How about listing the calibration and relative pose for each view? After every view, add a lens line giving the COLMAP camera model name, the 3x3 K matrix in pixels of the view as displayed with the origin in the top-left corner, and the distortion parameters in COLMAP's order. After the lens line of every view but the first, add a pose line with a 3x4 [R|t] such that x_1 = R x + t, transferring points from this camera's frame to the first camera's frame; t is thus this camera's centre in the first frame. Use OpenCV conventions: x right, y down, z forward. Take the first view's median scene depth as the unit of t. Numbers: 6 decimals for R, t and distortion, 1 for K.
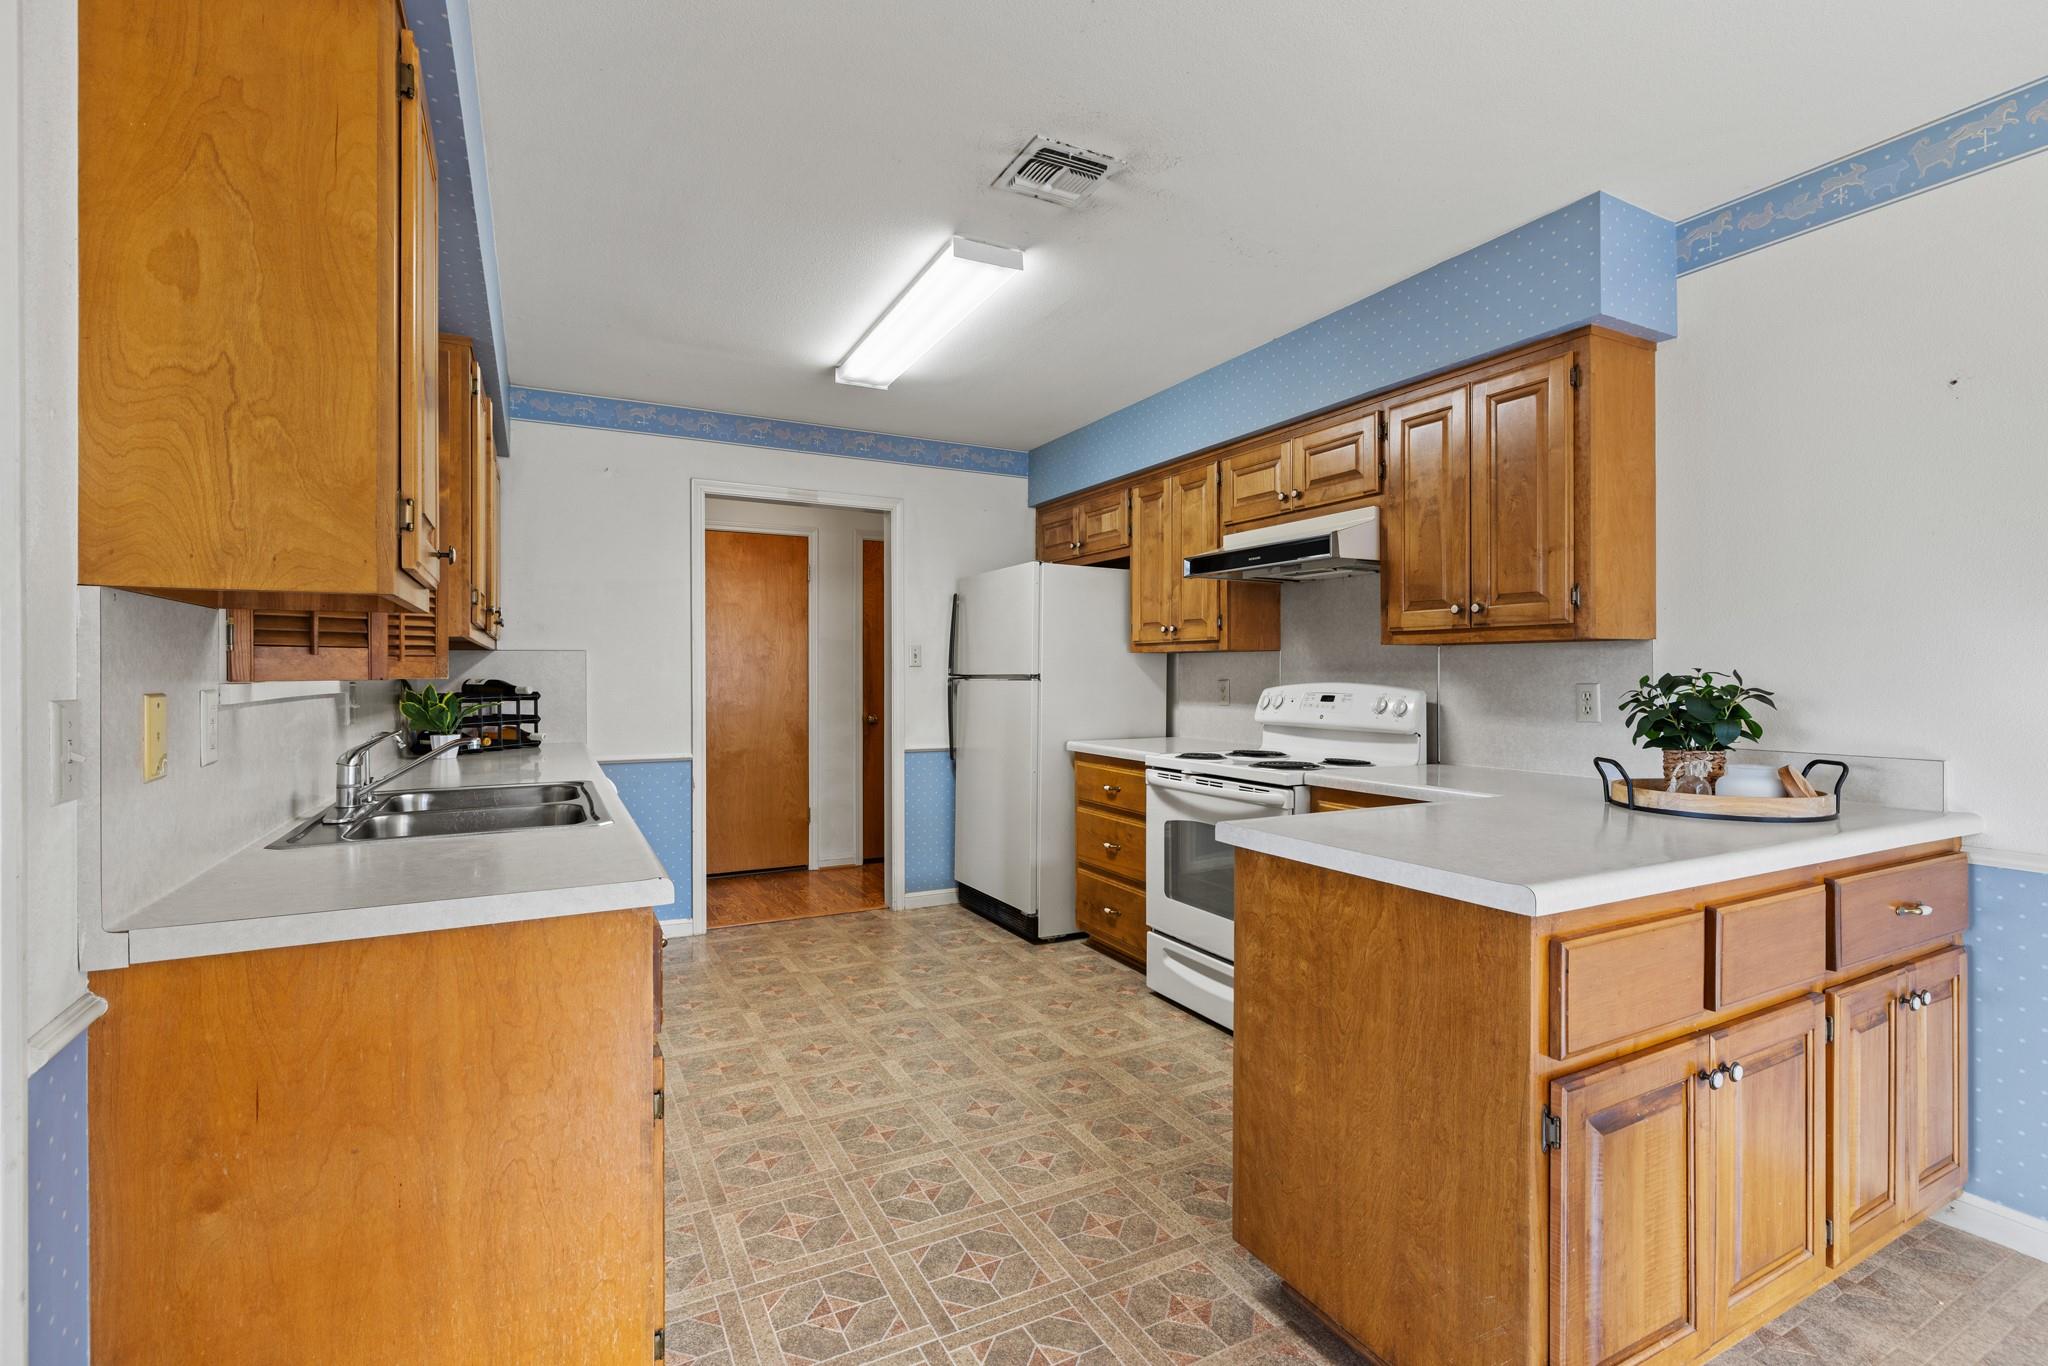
lens RADIAL K [[919.8, 0, 1021.5], [0, 919.8, 671.7], [0, 0, 1]] dist [0.002636, 0.000339]
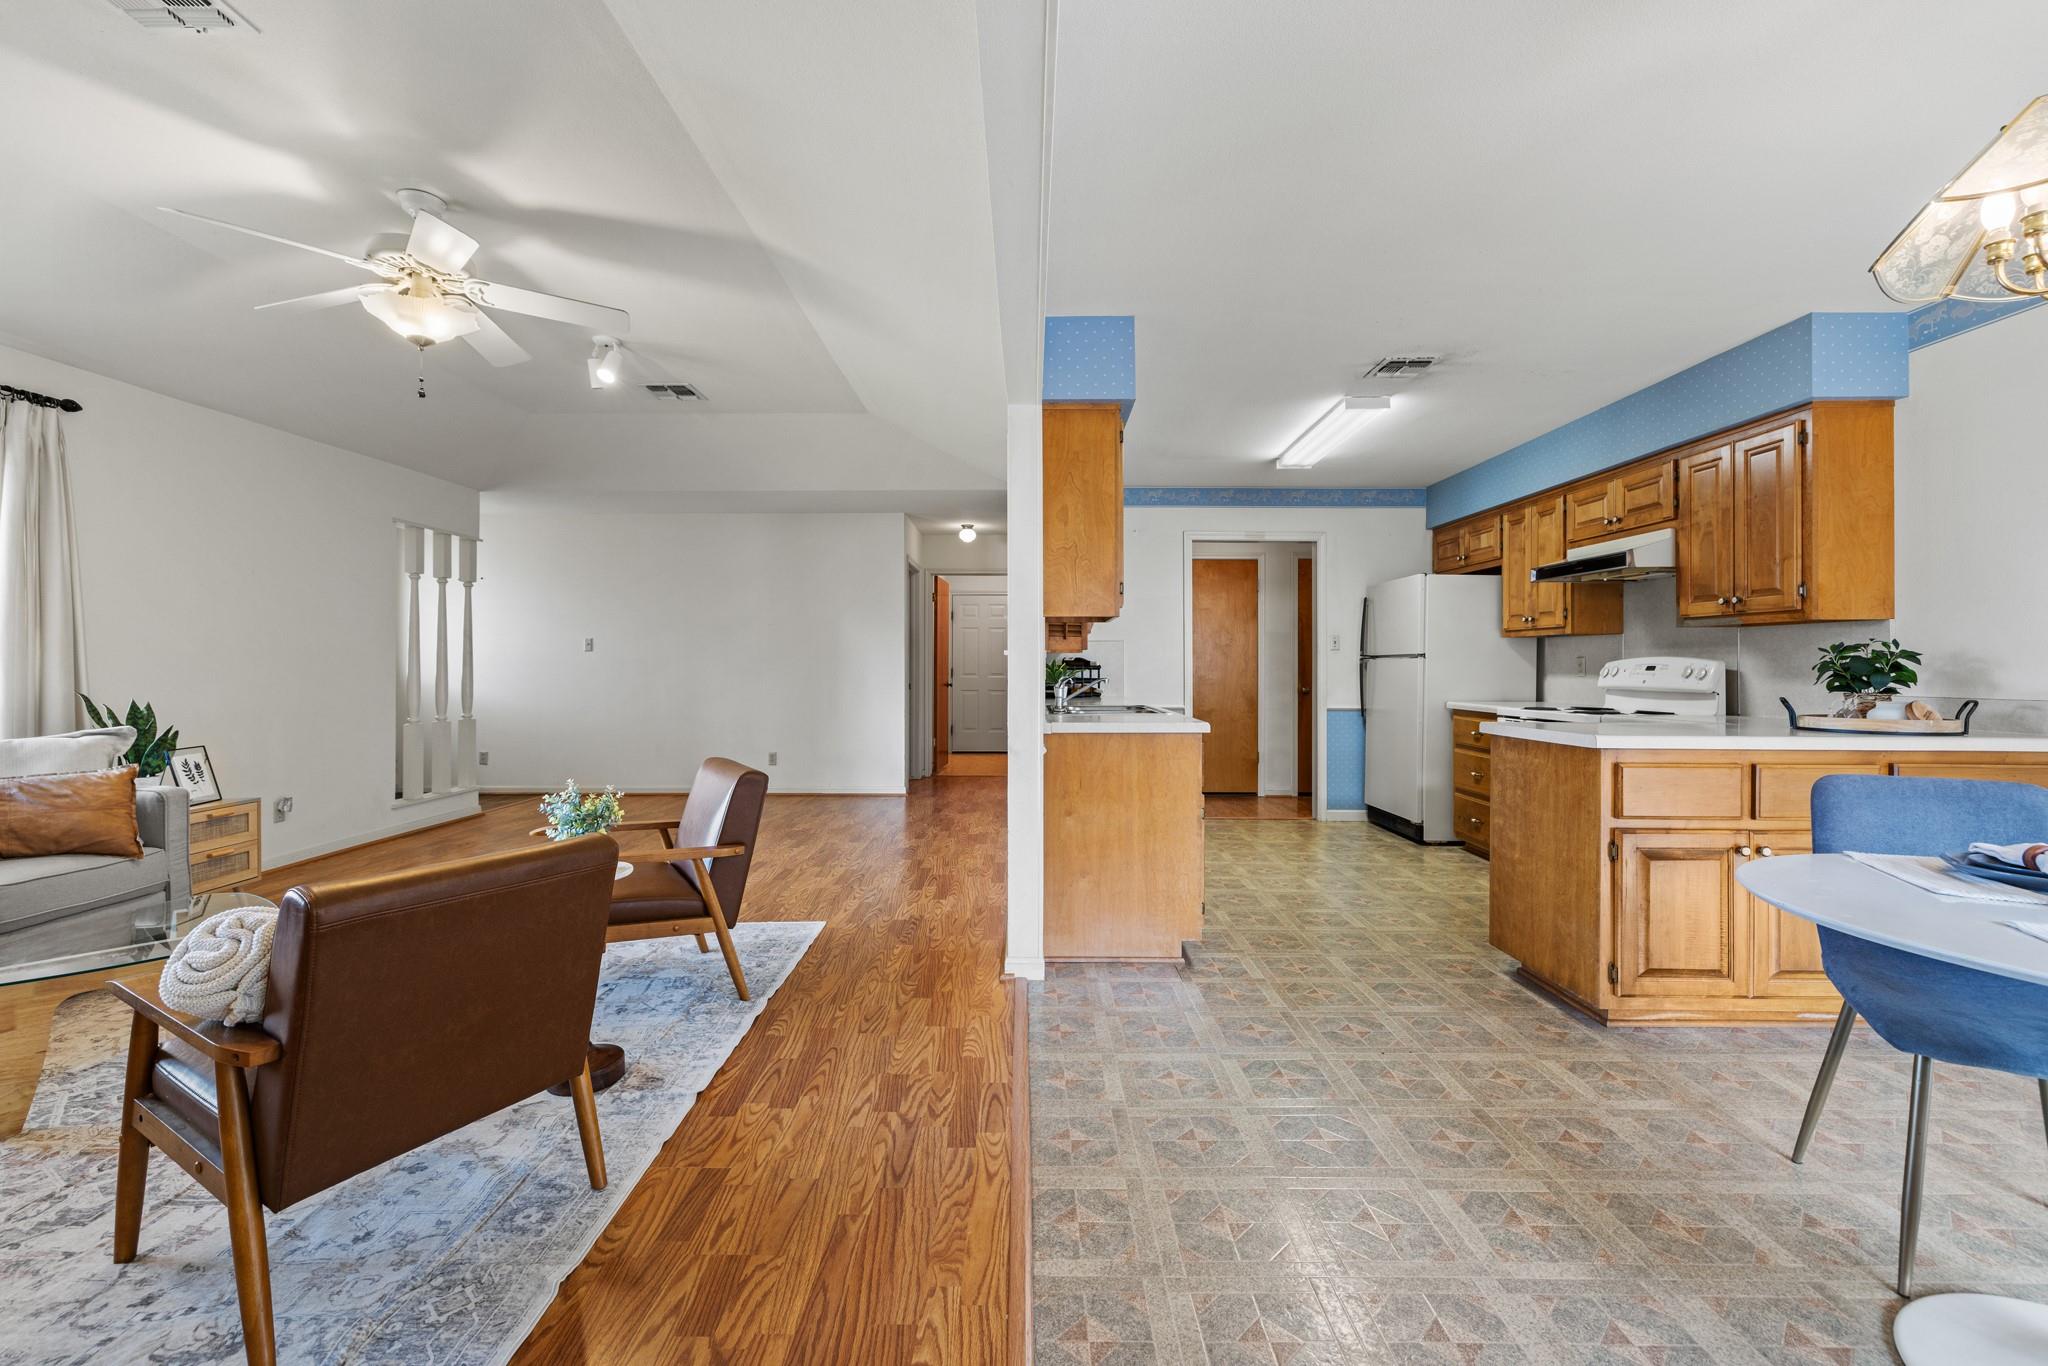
lens RADIAL K [[840.6, 0, 1024.9], [0, 840.6, 665.8], [0, 0, 1]] dist [-0.000083, 0.000313]
pose [[0.880048, 0.000869, -0.474883, 0.122333], [-0.000146, 0.999999, 0.001559, 0.026009], [0.474884, -0.001303, 0.880047, -0.565714]]
